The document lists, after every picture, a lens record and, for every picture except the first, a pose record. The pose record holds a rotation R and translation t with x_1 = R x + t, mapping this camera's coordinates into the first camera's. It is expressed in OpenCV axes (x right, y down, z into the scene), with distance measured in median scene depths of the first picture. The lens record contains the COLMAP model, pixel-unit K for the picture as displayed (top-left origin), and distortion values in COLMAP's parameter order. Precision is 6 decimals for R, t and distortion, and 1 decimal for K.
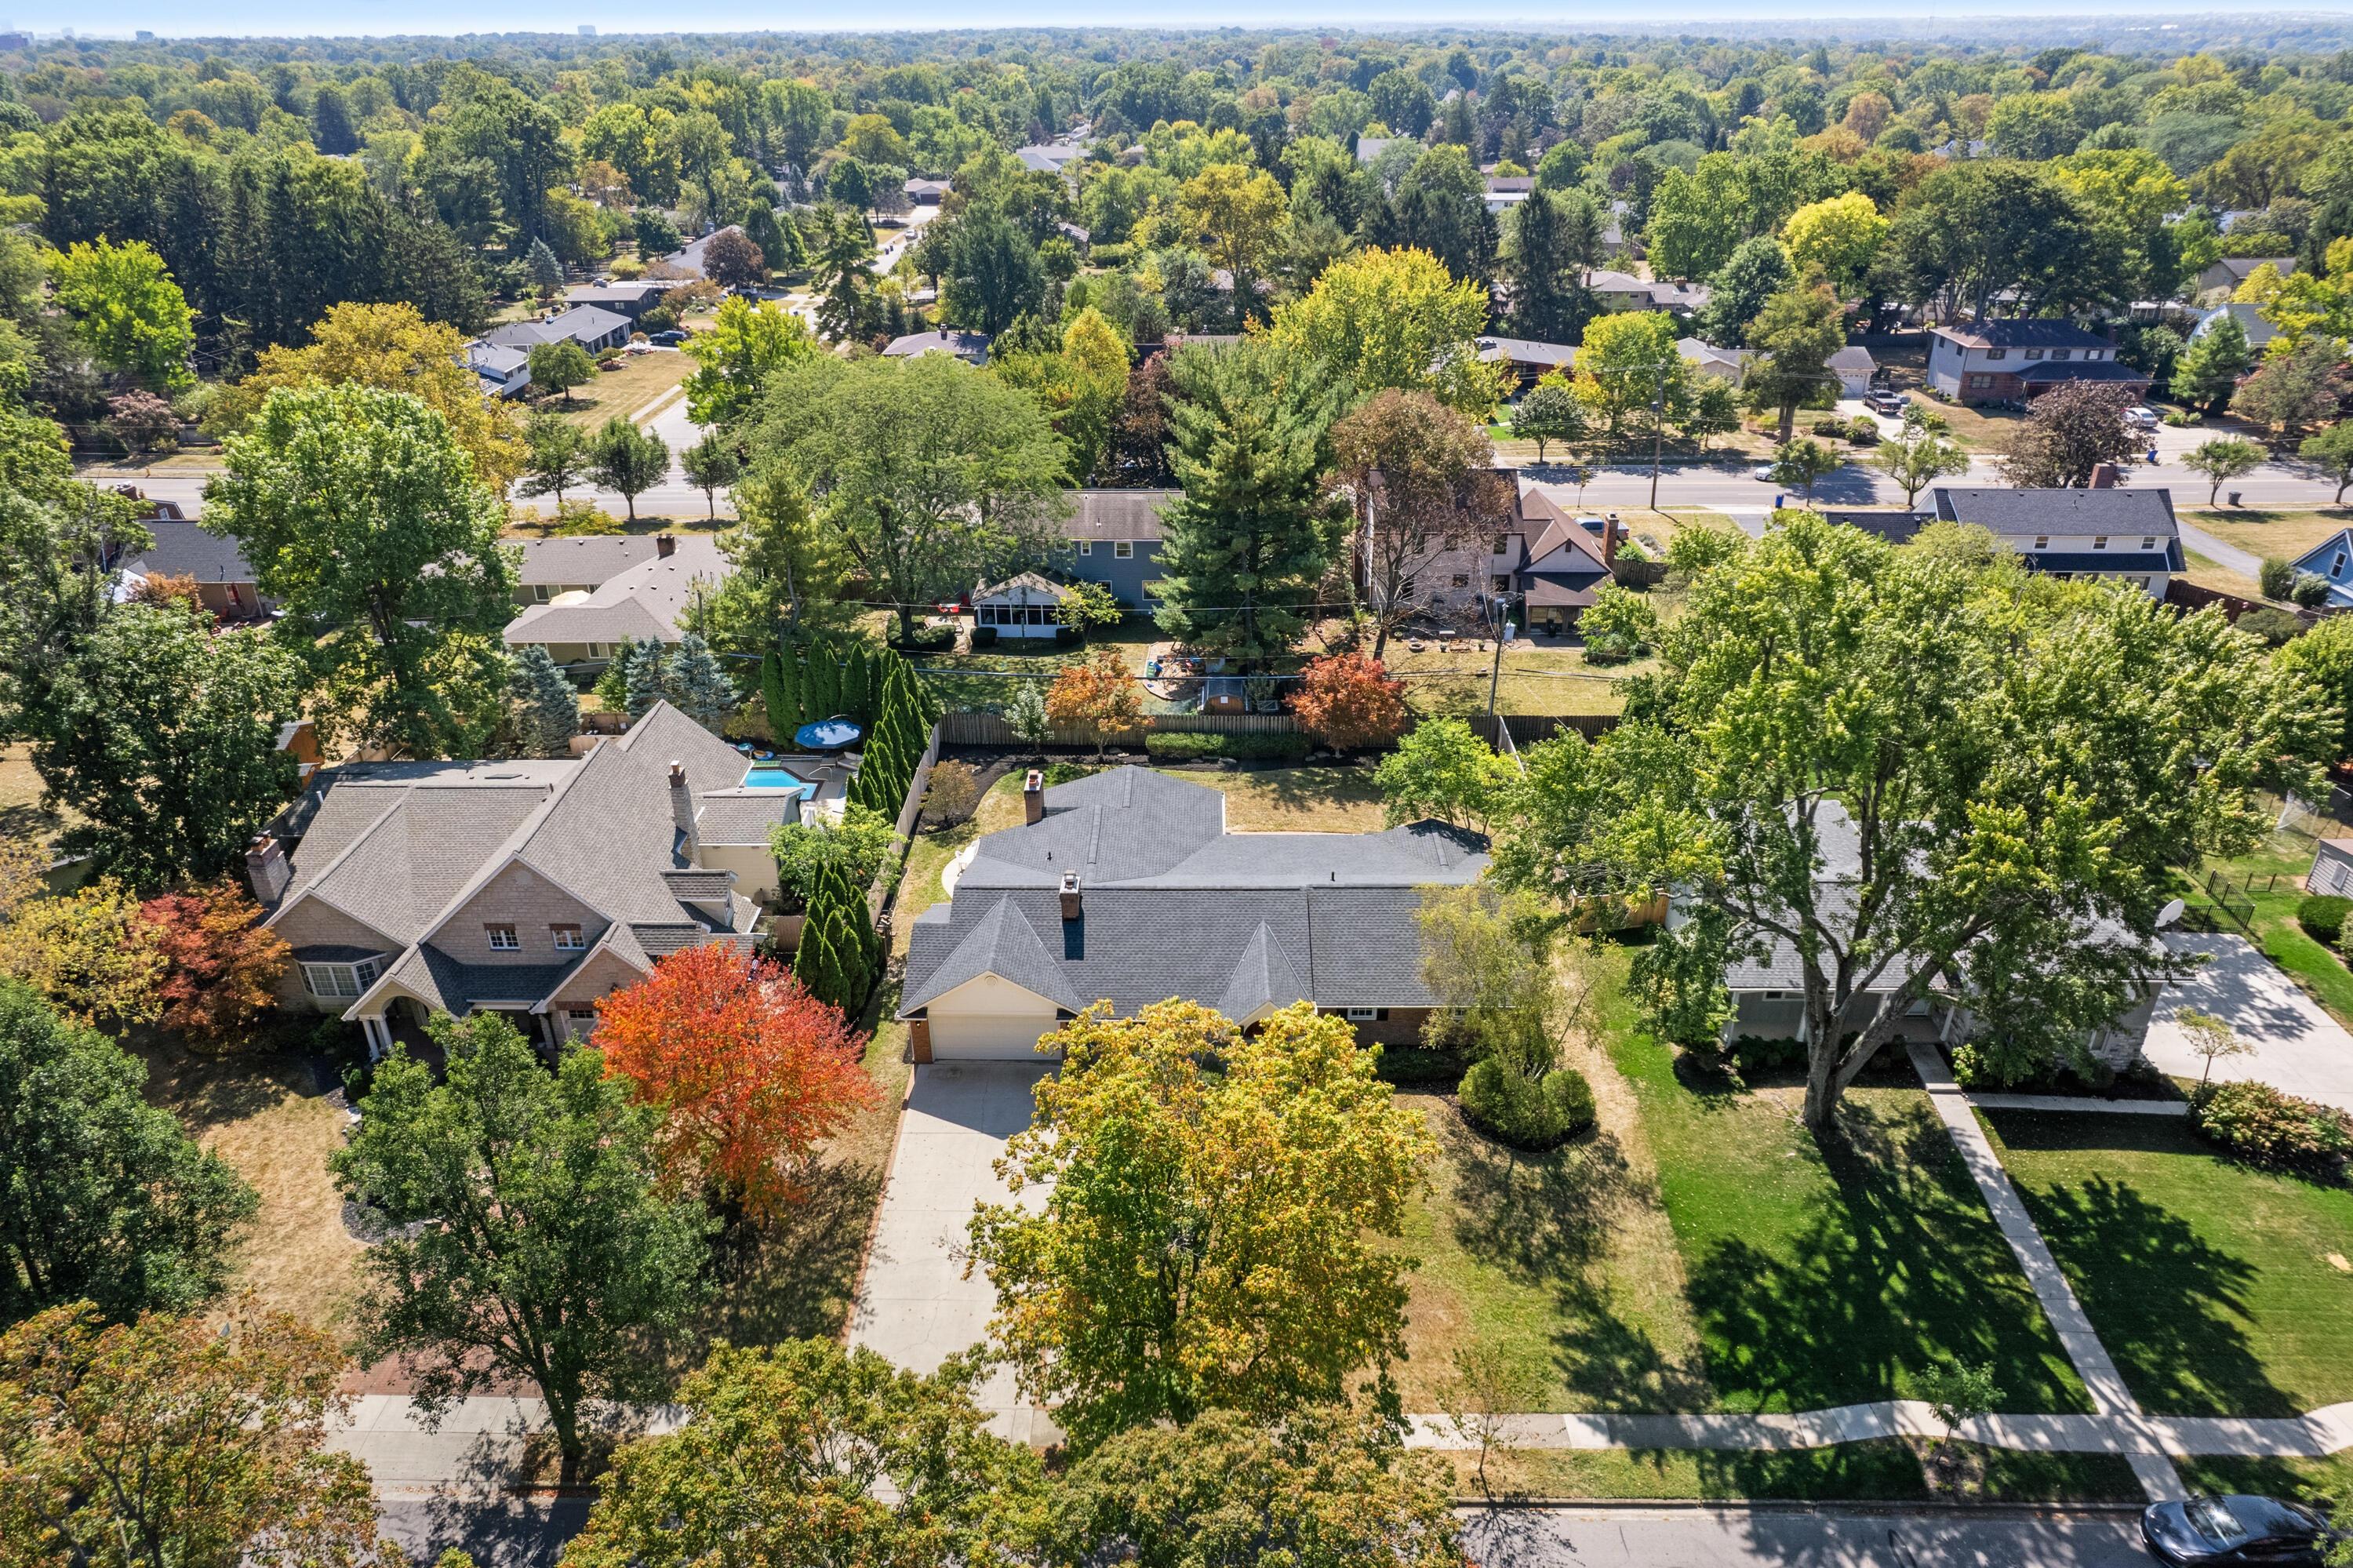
lens RADIAL K [[1506.5, 0, 1183.0], [0, 1506.5, 781.1], [0, 0, 1]] dist [-0.080341, 0.075485]
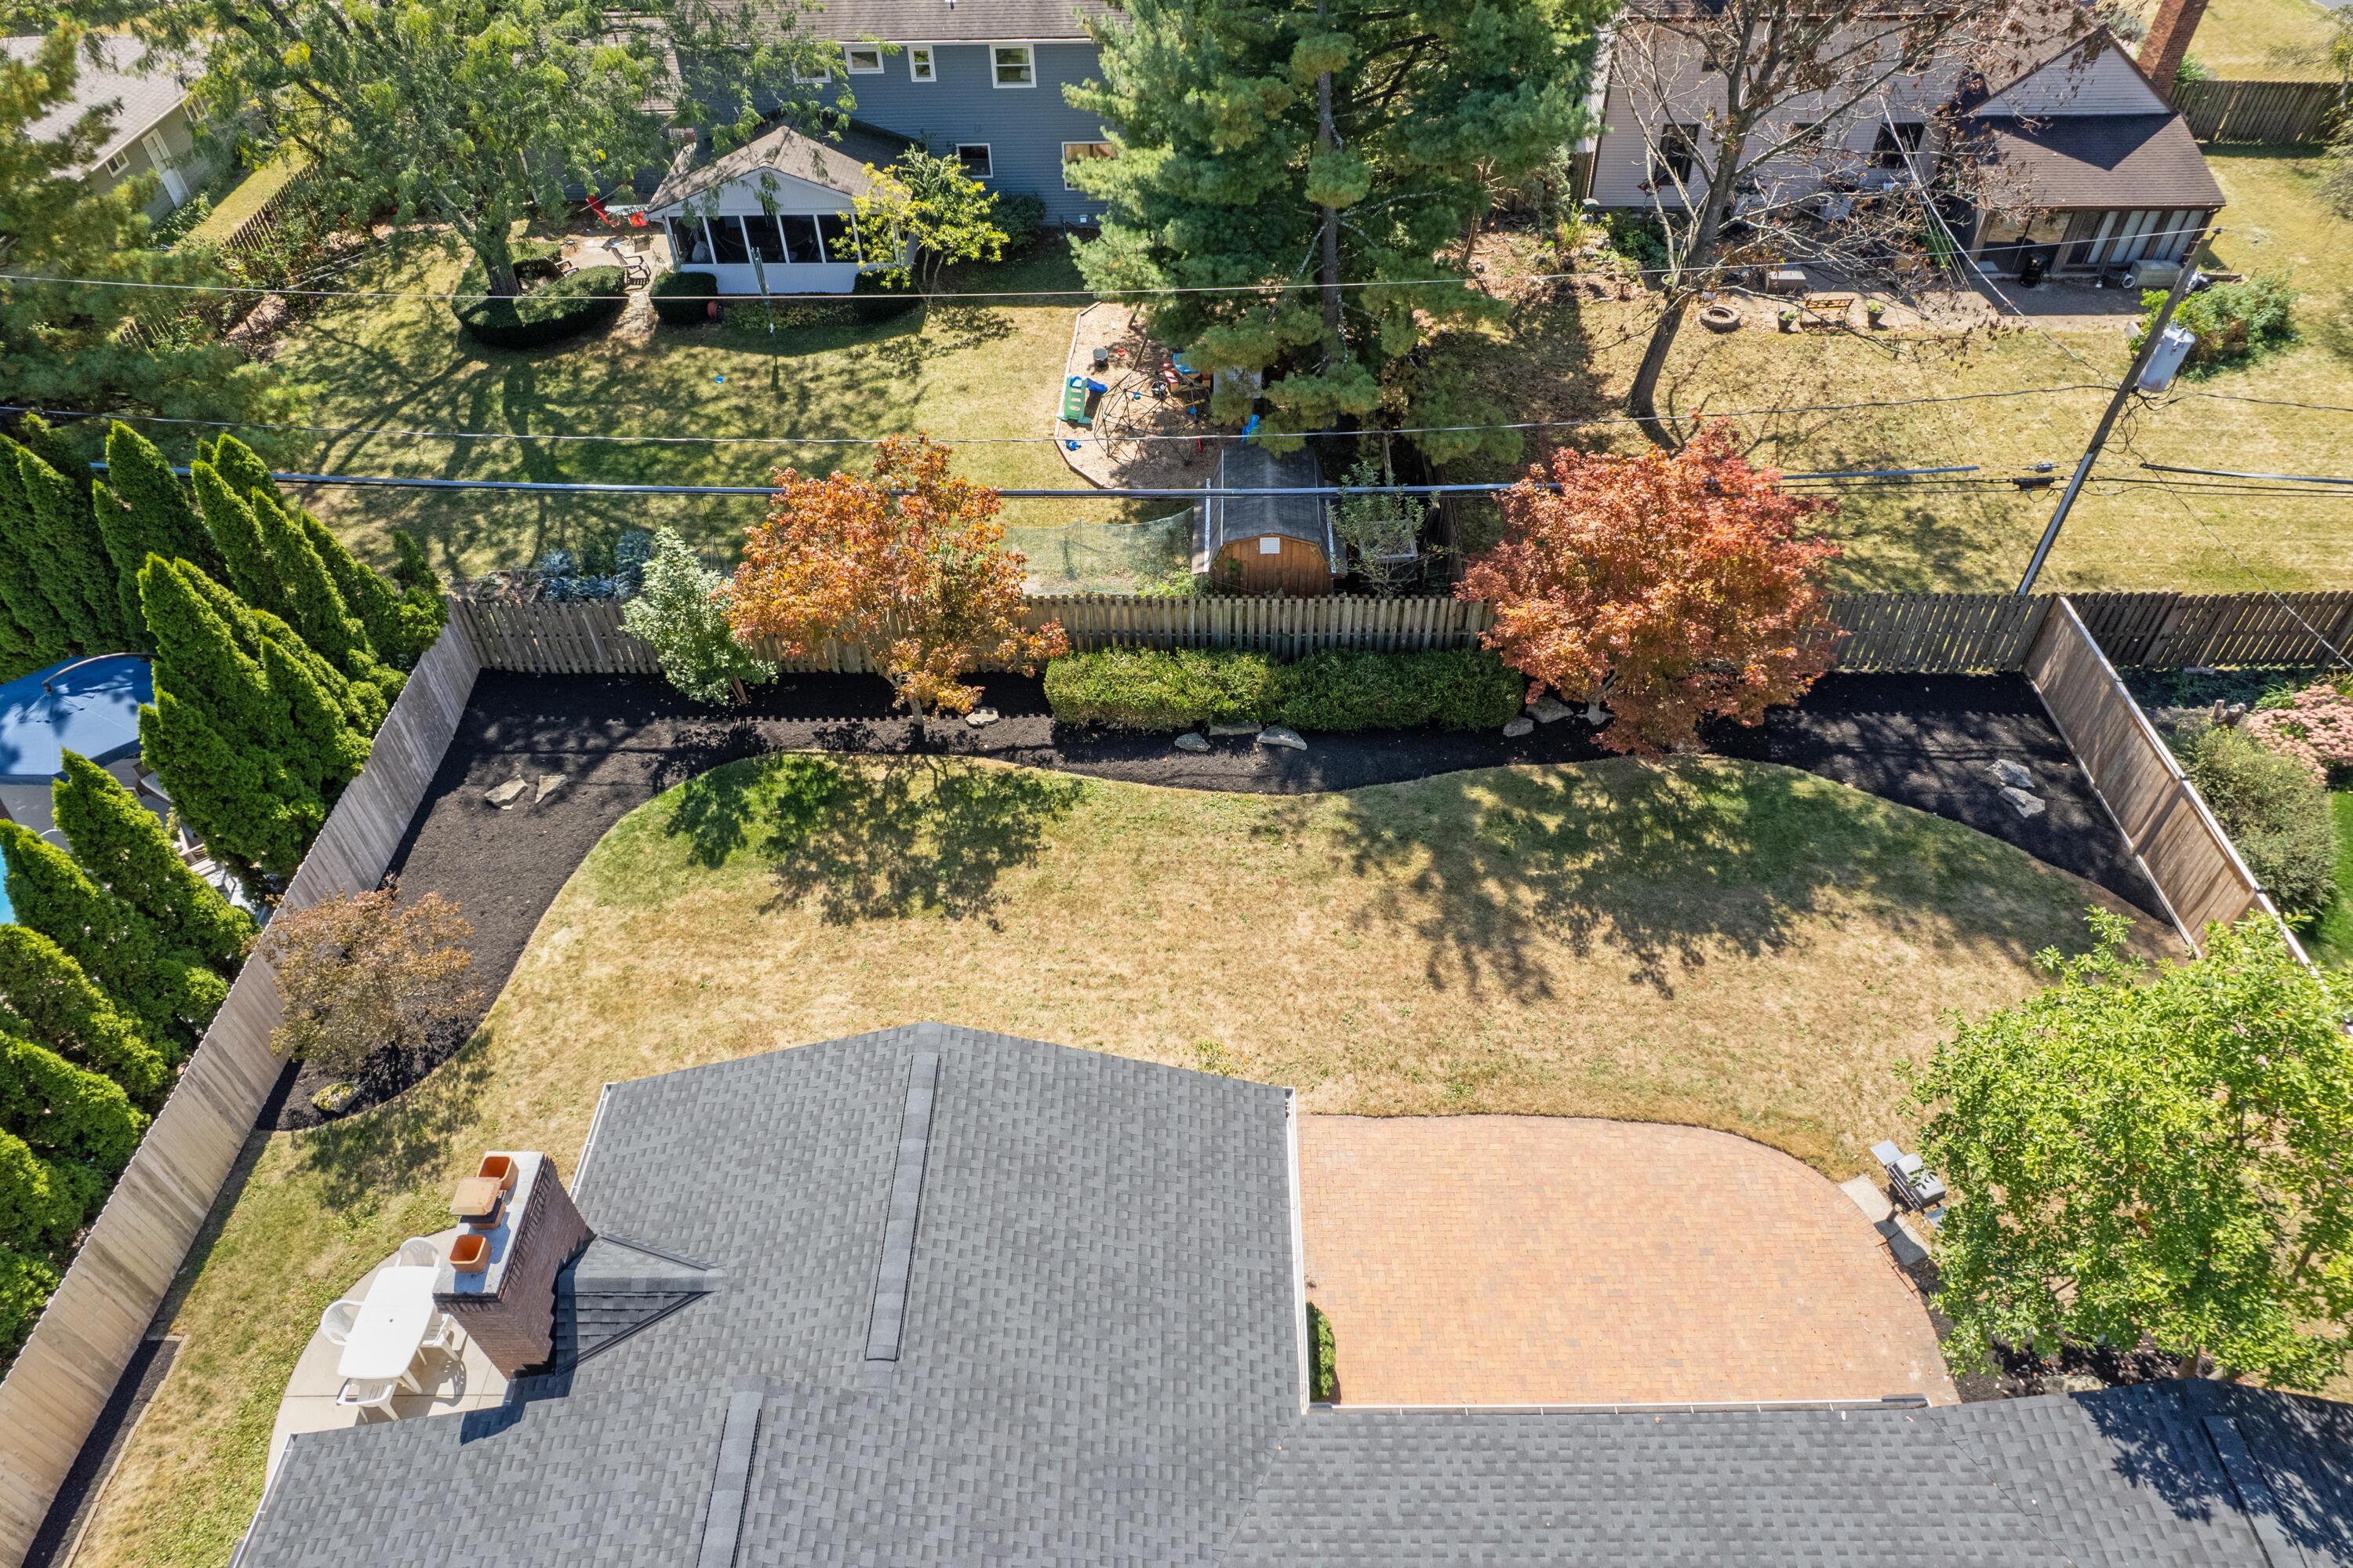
lens RADIAL K [[1506.5, 0, 1183.0], [0, 1506.5, 781.1], [0, 0, 1]] dist [-0.080341, 0.075485]
pose [[0.999952, -0.009652, -0.001605, 0.007702], [0.009677, 0.951303, 0.308104, -0.110851], [-0.001447, -0.308105, 0.951351, 0.663153]]
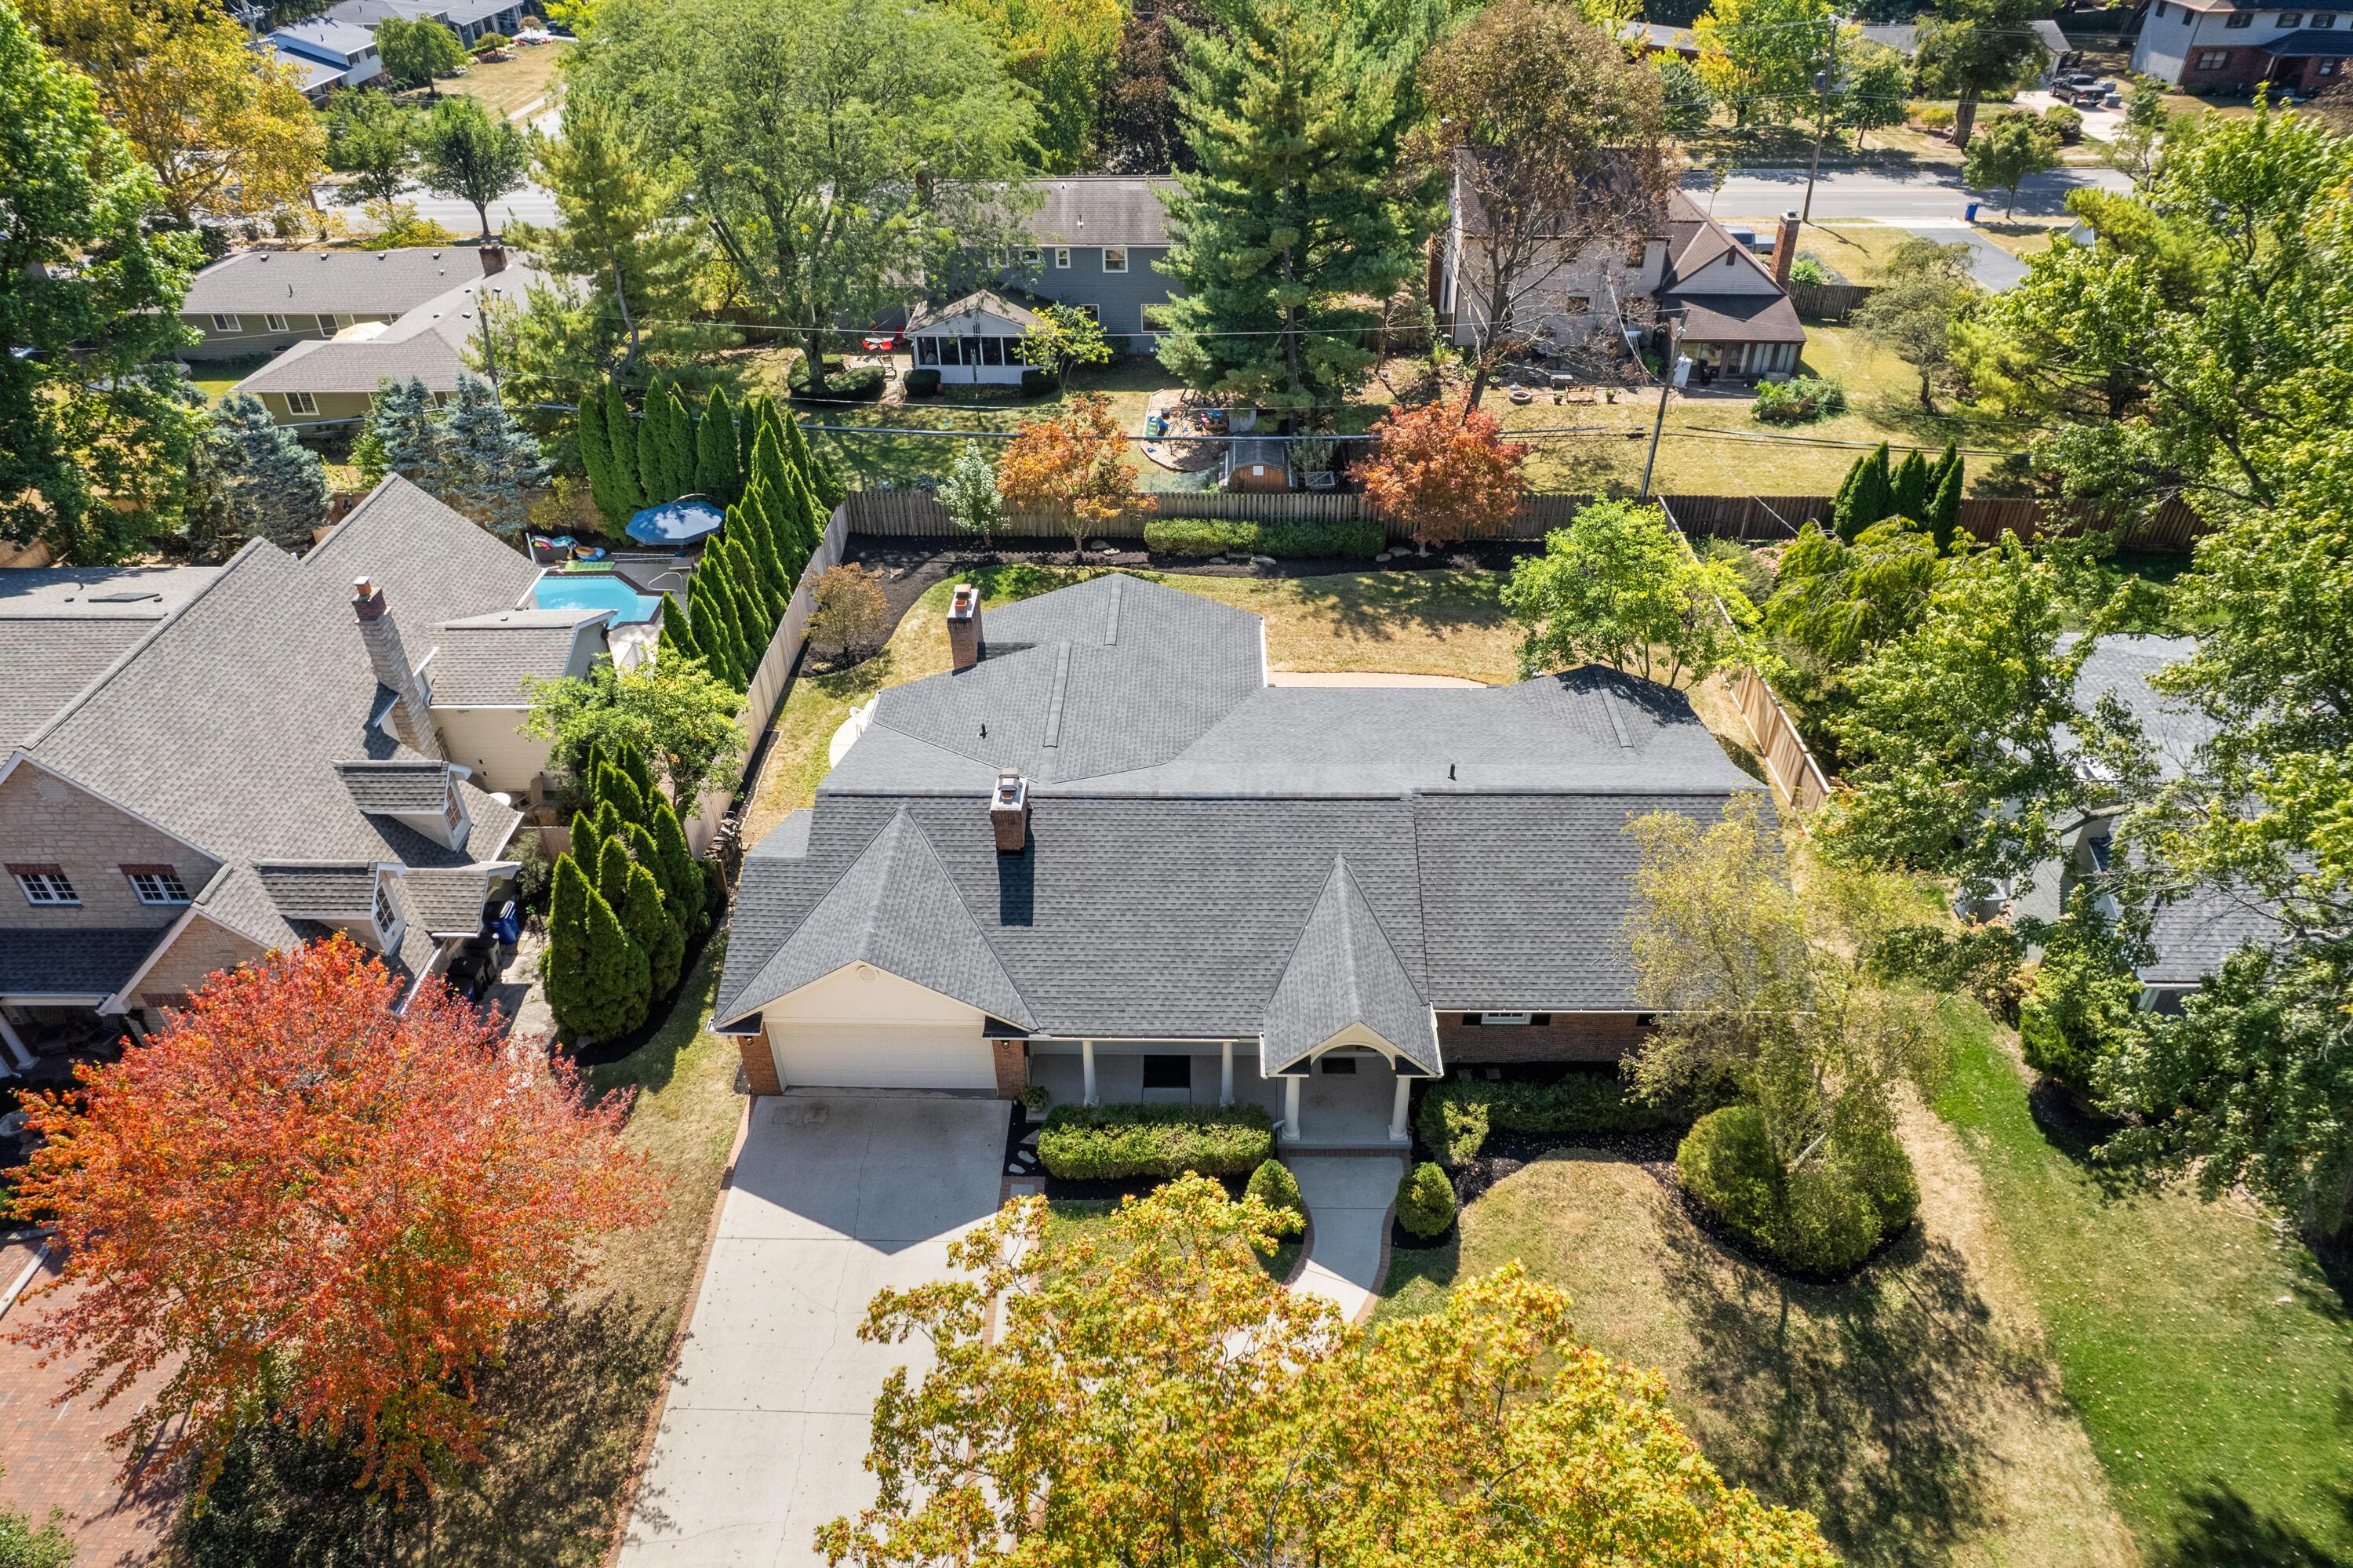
lens RADIAL K [[1506.5, 0, 1183.0], [0, 1506.5, 781.1], [0, 0, 1]] dist [-0.080341, 0.075485]
pose [[0.999989, 0.001918, -0.004329, -0.003810], [-0.001246, 0.988663, 0.150146, -0.016797], [0.004568, -0.150139, 0.988654, 0.303677]]
